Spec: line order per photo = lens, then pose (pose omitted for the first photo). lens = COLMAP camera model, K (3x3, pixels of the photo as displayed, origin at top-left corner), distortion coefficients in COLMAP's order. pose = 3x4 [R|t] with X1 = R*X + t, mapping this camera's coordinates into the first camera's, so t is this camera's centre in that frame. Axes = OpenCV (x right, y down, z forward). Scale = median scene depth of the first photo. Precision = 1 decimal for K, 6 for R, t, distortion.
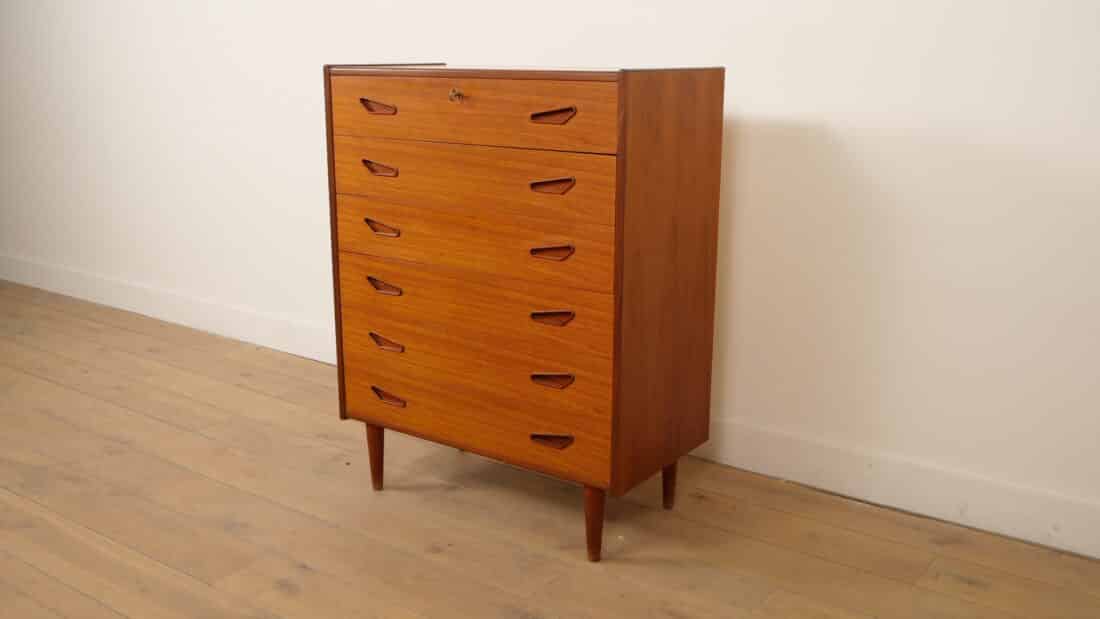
lens RADIAL K [[1054.9, 0, 540.6], [0, 1054.9, 306.1], [0, 0, 1]] dist [-0.007976, 0.000000]
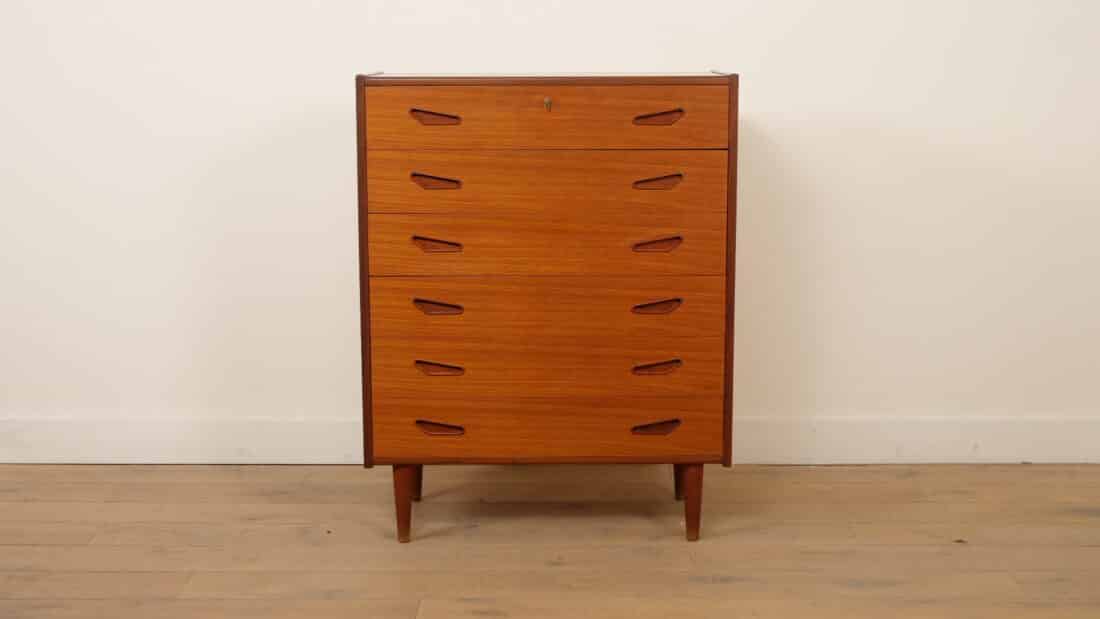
lens RADIAL K [[1637.0, 0, 553.6], [0, 1637.0, 306.4], [0, 0, 1]] dist [0.053292, 0.000000]
pose [[0.810307, -0.100261, 0.577365, -0.963432], [0.143906, 0.989130, -0.030200, 0.042283], [-0.568062, 0.107558, 0.815927, -0.262792]]
